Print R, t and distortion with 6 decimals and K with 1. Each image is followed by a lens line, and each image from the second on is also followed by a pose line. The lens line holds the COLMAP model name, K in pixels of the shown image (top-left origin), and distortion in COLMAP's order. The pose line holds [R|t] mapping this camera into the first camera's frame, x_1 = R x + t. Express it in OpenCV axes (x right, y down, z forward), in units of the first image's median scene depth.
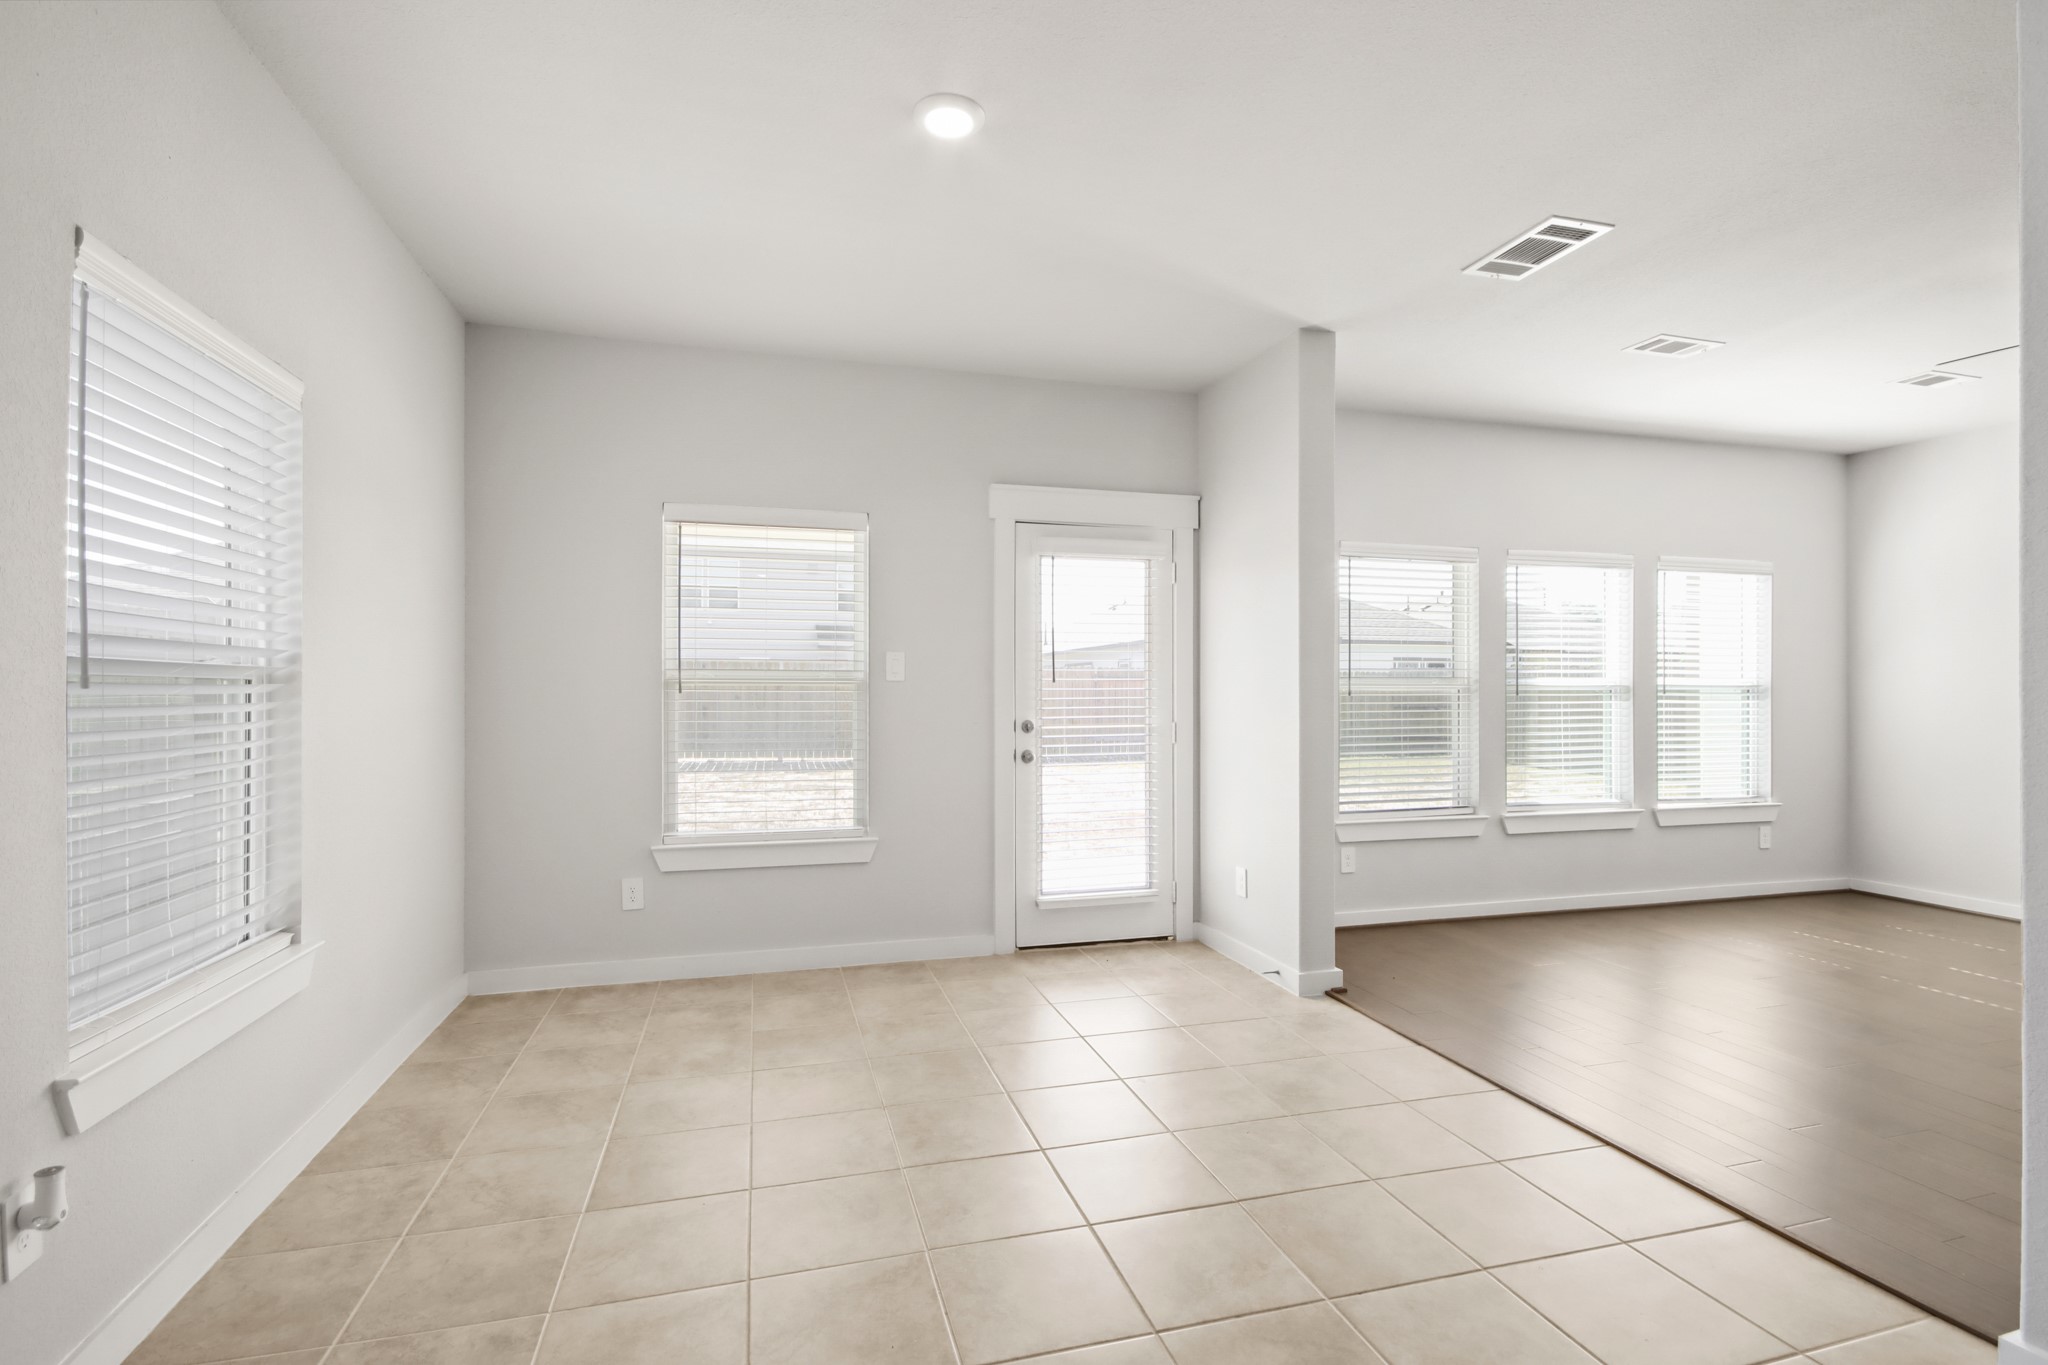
lens RADIAL K [[961.4, 0, 1045.3], [0, 961.4, 690.1], [0, 0, 1]] dist [0.002124, -0.007616]
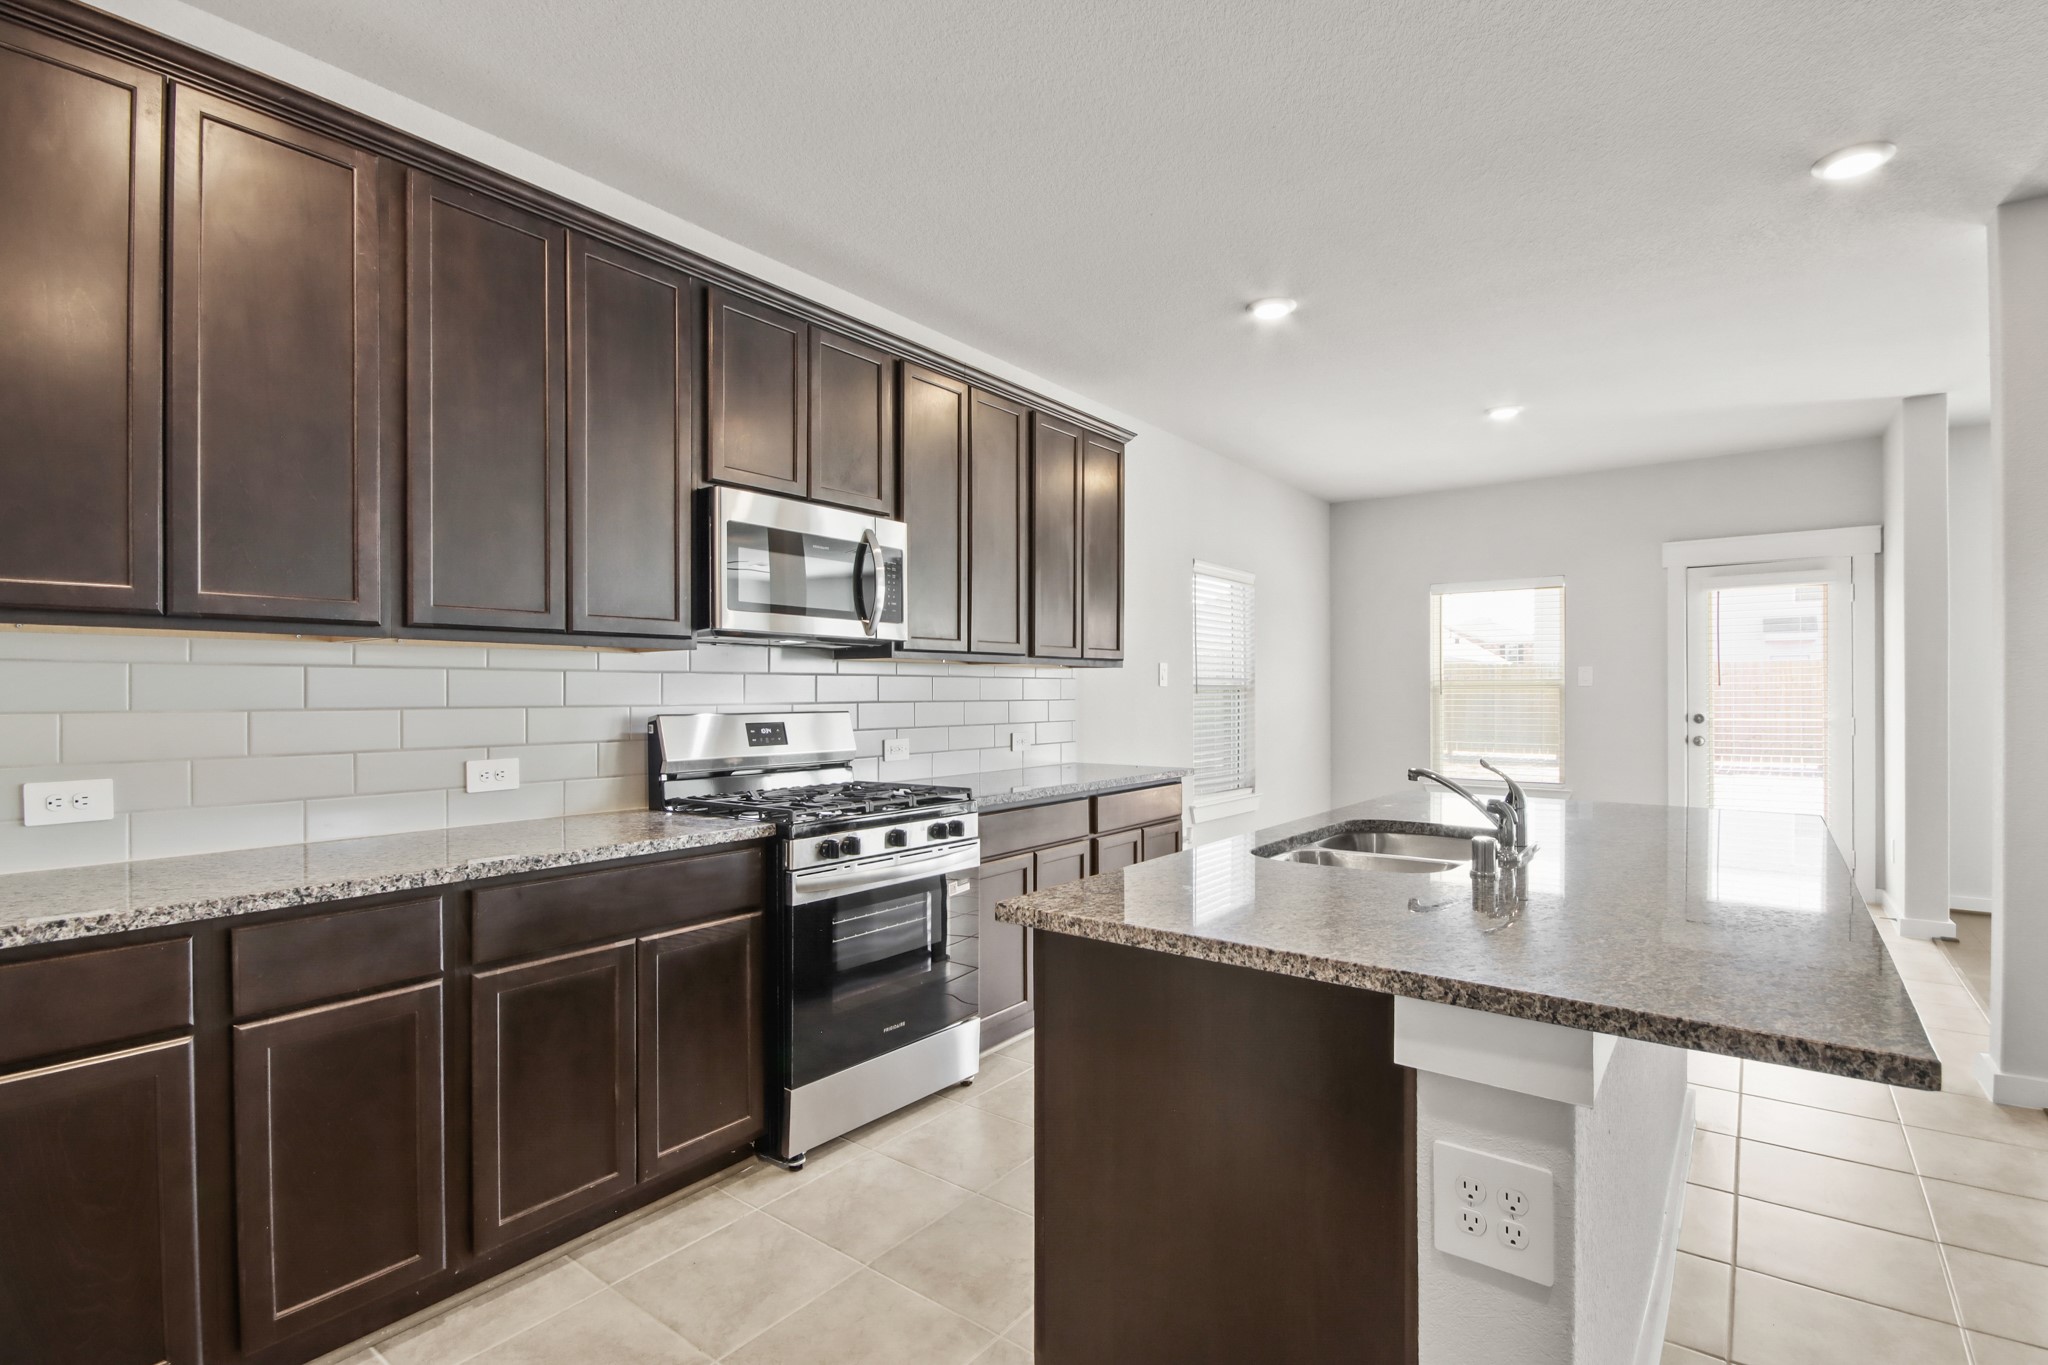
lens RADIAL K [[961.4, 0, 1010.0], [0, 961.4, 693.4], [0, 0, 1]] dist [0.002124, -0.007616]
pose [[0.574305, -0.005589, -0.818623, 0.450867], [0.005614, 0.999980, -0.002888, 0.000906], [0.818622, -0.002937, 0.574325, -0.479036]]
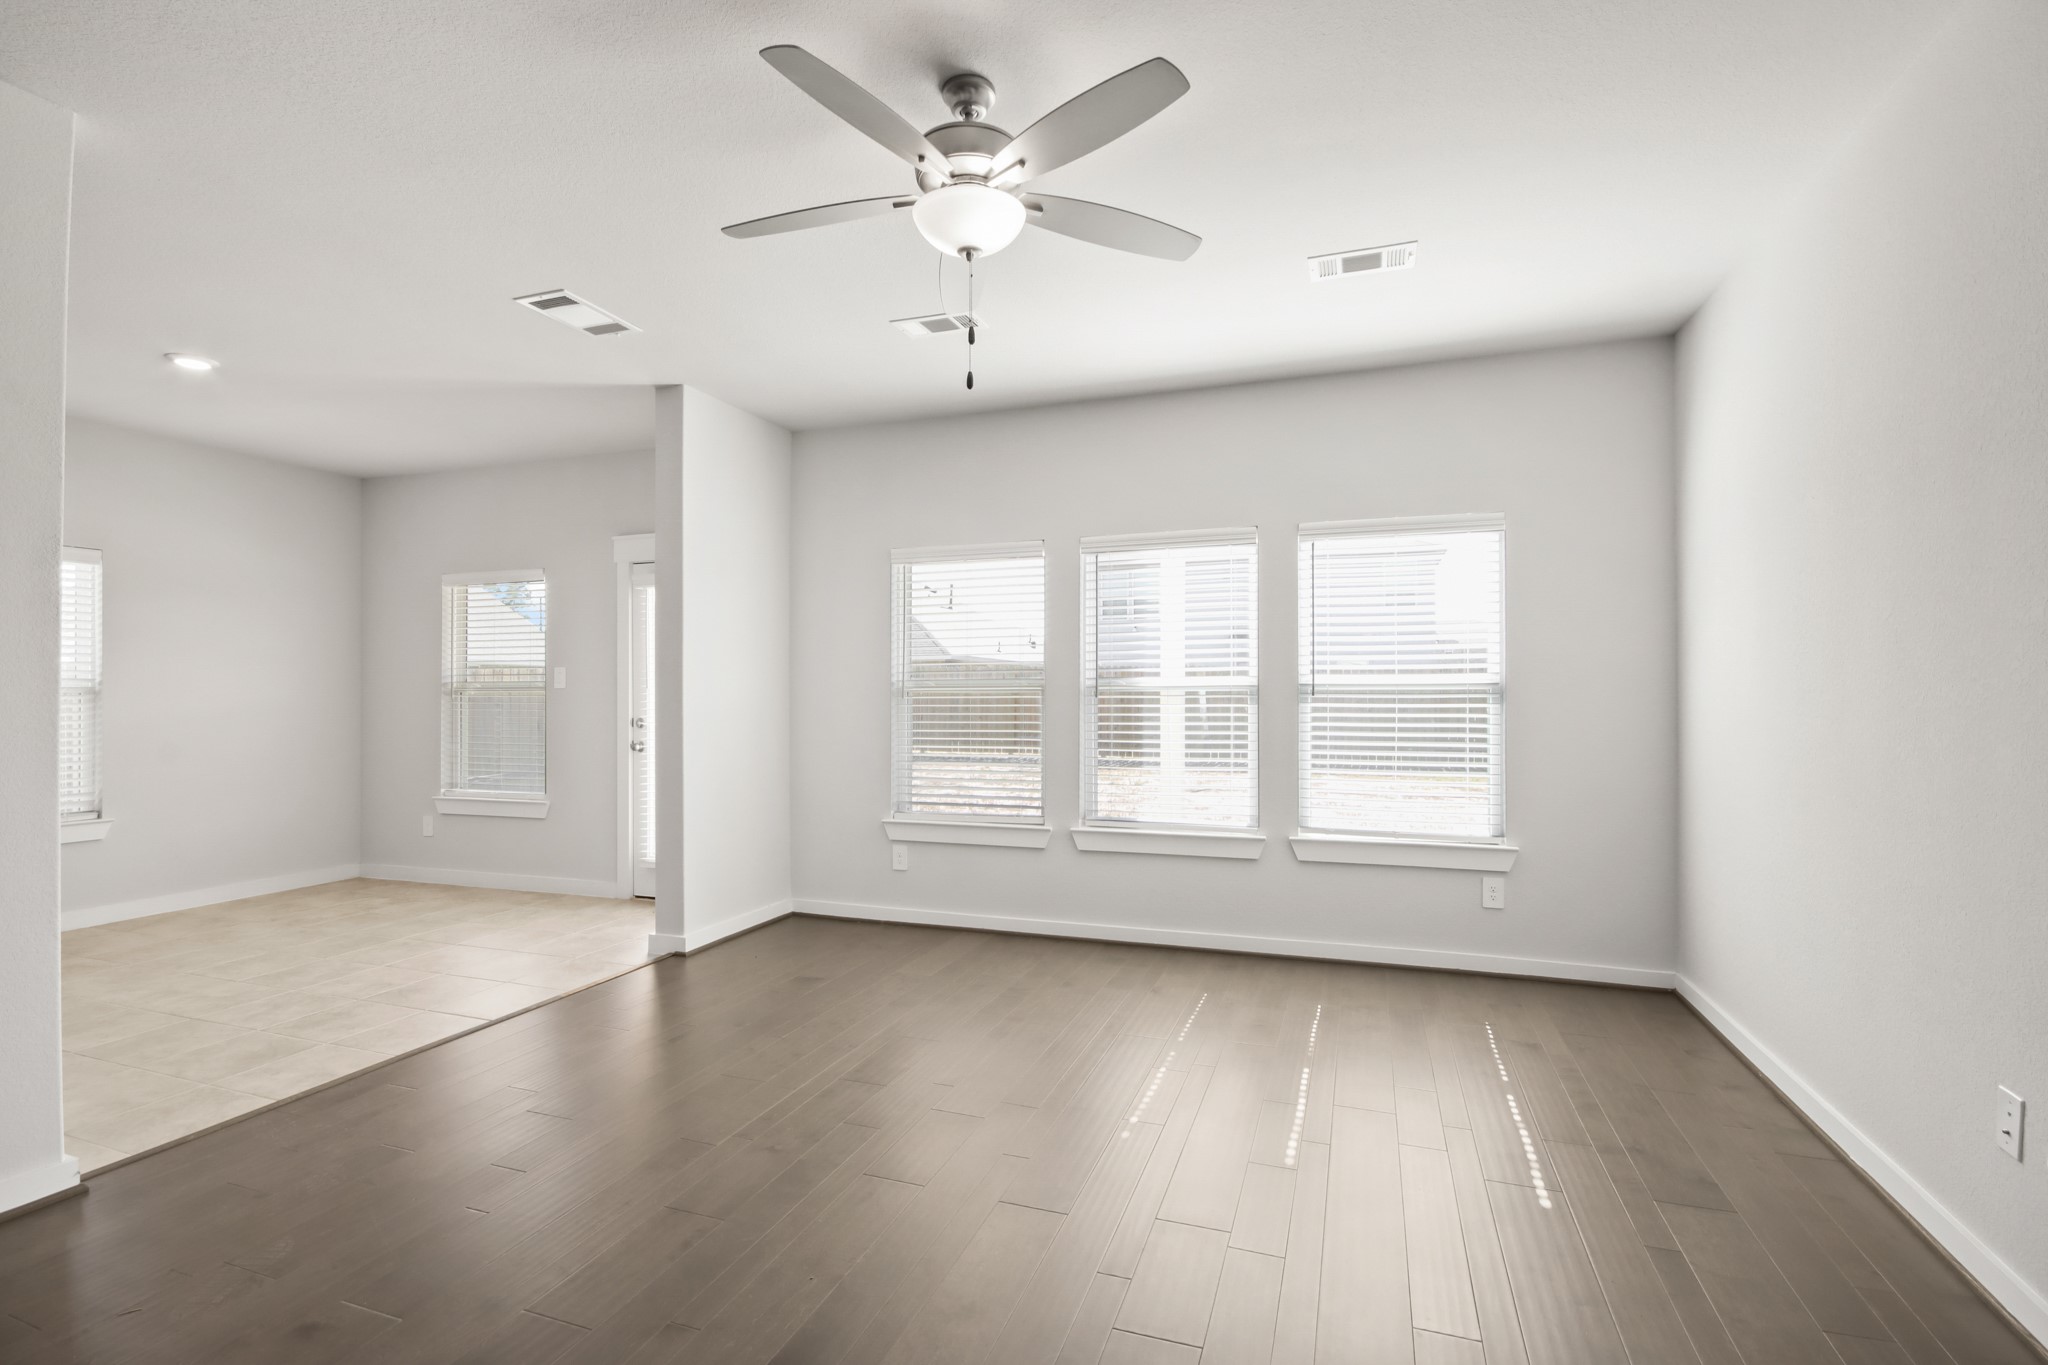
lens RADIAL K [[961.4, 0, 1063.5], [0, 961.4, 688.4], [0, 0, 1]] dist [0.002124, -0.007616]
pose [[0.814037, -0.007438, -0.580766, 1.003382], [0.006359, 0.999972, -0.003894, -0.000012], [0.580779, -0.000523, 0.814061, 0.248065]]
